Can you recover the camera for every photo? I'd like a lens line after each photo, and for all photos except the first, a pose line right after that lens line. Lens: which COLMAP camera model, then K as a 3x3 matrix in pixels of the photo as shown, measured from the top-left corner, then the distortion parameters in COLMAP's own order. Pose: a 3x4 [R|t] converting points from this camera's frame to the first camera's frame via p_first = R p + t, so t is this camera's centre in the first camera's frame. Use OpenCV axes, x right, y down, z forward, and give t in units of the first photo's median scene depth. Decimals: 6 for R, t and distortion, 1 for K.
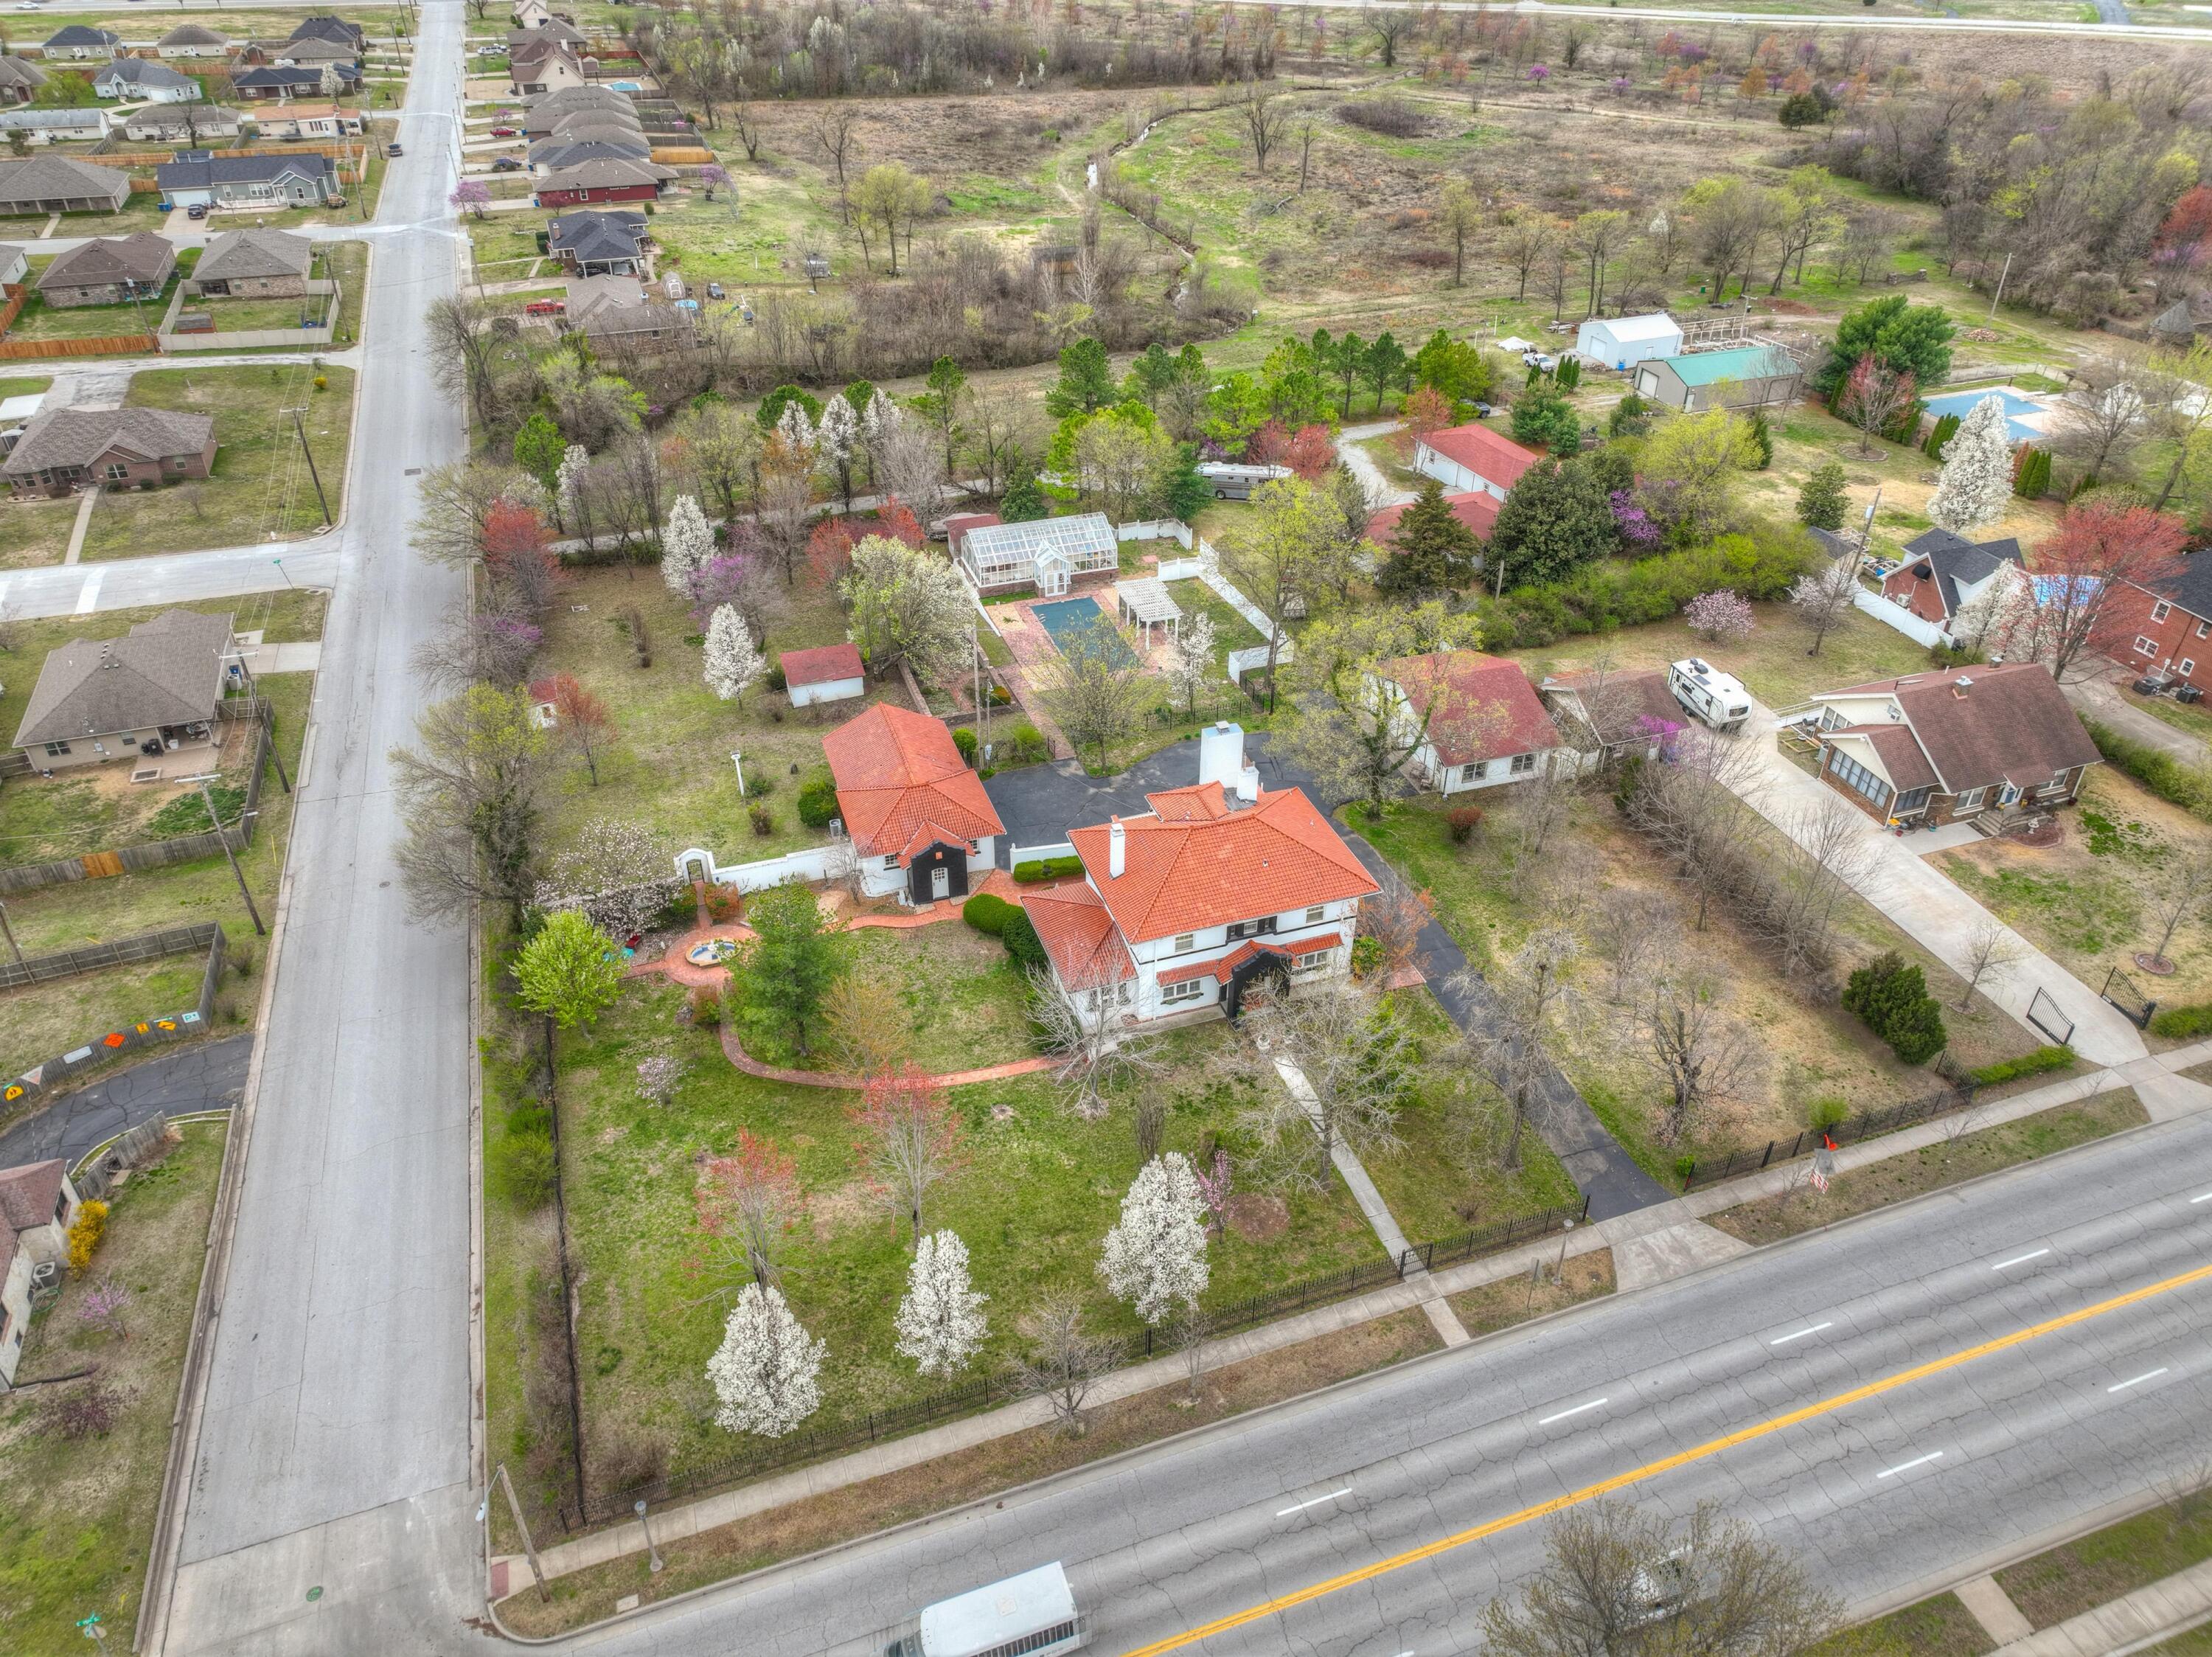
lens RADIAL K [[1555.5, 0, 1107.1], [0, 1555.5, 821.1], [0, 0, 1]] dist [-0.006600, 0.025514]
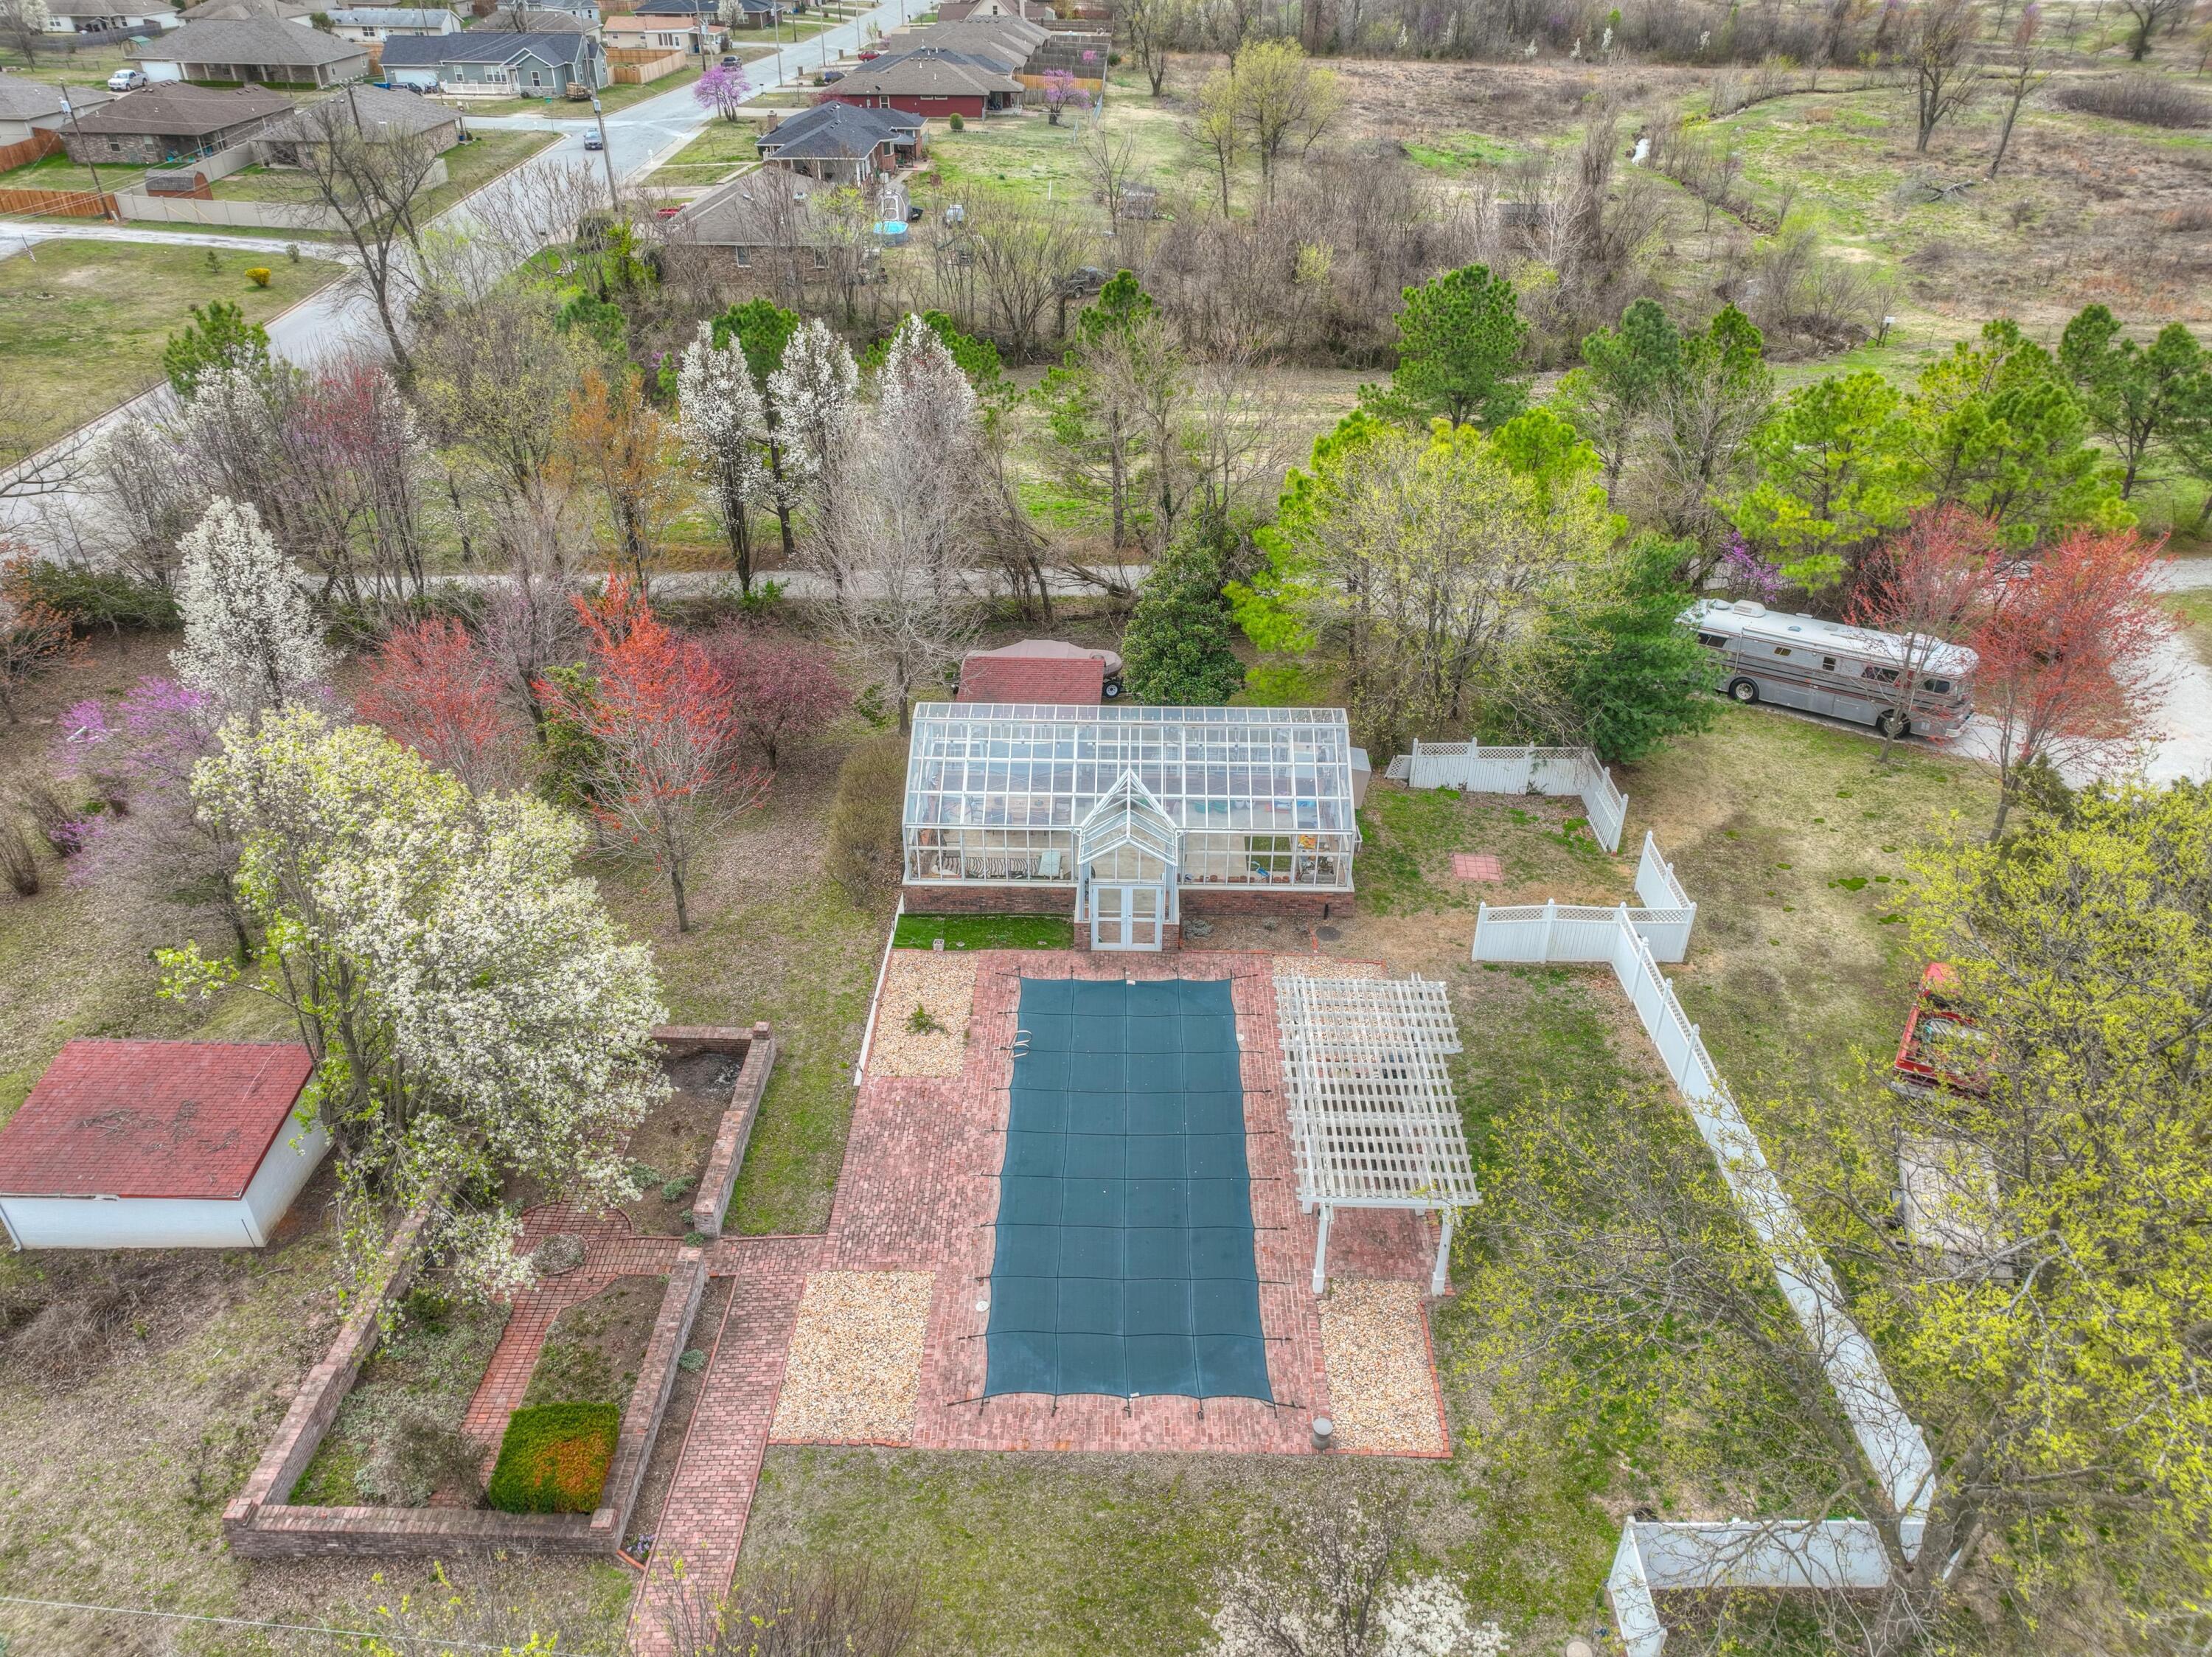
lens RADIAL K [[1555.5, 0, 1107.1], [0, 1555.5, 821.1], [0, 0, 1]] dist [-0.006600, 0.025514]
pose [[0.938677, 0.180535, -0.293755, 0.045449], [-0.193817, 0.980899, -0.016496, -0.145385], [0.285166, 0.072419, 0.955738, 0.611061]]
